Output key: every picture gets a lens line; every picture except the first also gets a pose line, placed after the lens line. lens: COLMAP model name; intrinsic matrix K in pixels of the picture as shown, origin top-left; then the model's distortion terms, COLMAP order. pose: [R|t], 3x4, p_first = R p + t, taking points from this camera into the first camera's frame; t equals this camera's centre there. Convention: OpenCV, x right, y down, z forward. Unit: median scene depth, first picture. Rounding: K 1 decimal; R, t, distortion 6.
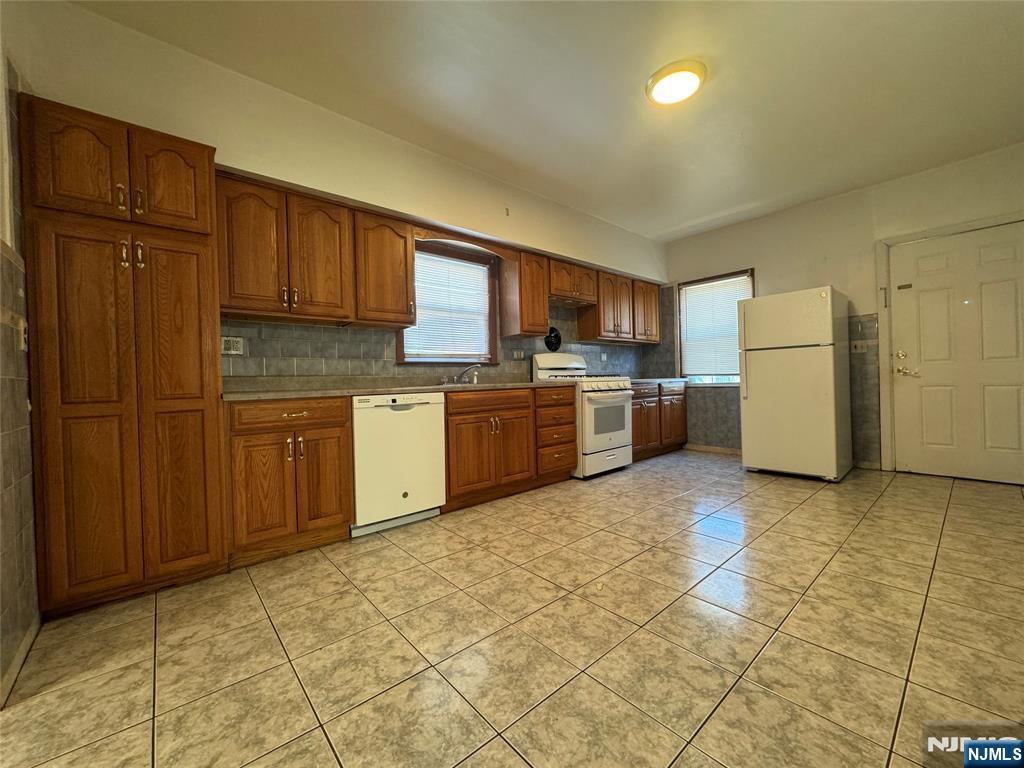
lens RADIAL K [[409.5, 0, 511.4], [0, 409.5, 382.1], [0, 0, 1]] dist [0.000697, -0.000348]
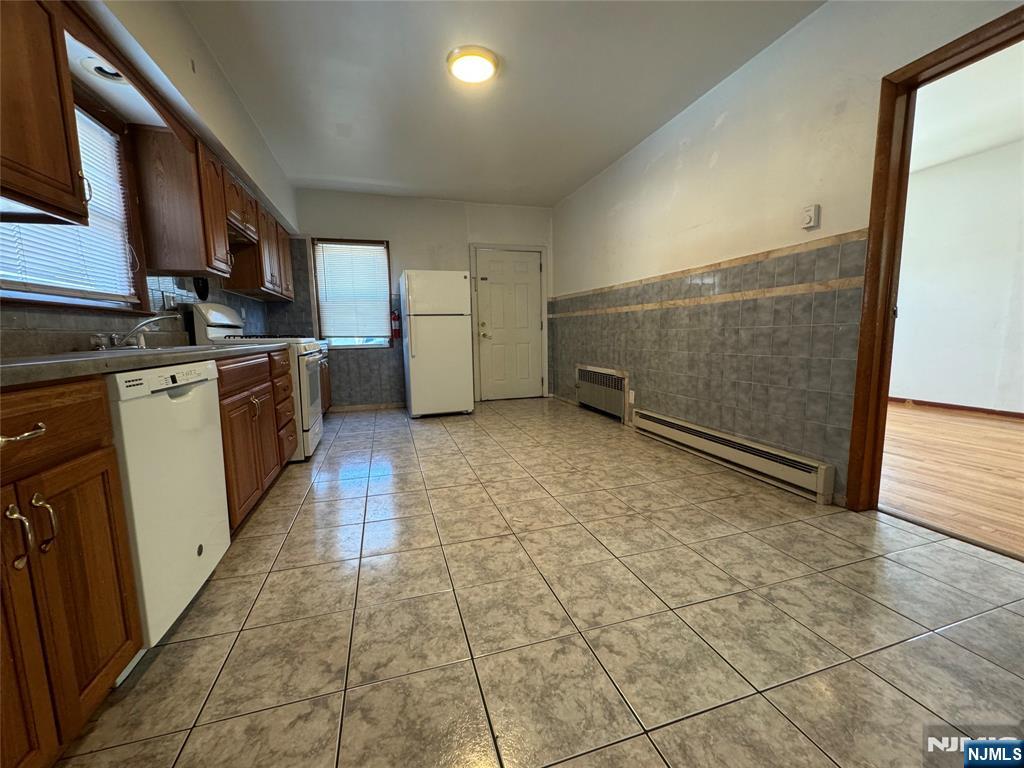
lens RADIAL K [[409.5, 0, 511.4], [0, 409.5, 382.1], [0, 0, 1]] dist [0.000697, -0.000348]
pose [[0.401536, -0.092126, 0.911198, -0.392076], [0.014115, 0.995432, 0.094423, 0.005095], [-0.915734, -0.025052, 0.401003, 0.281550]]
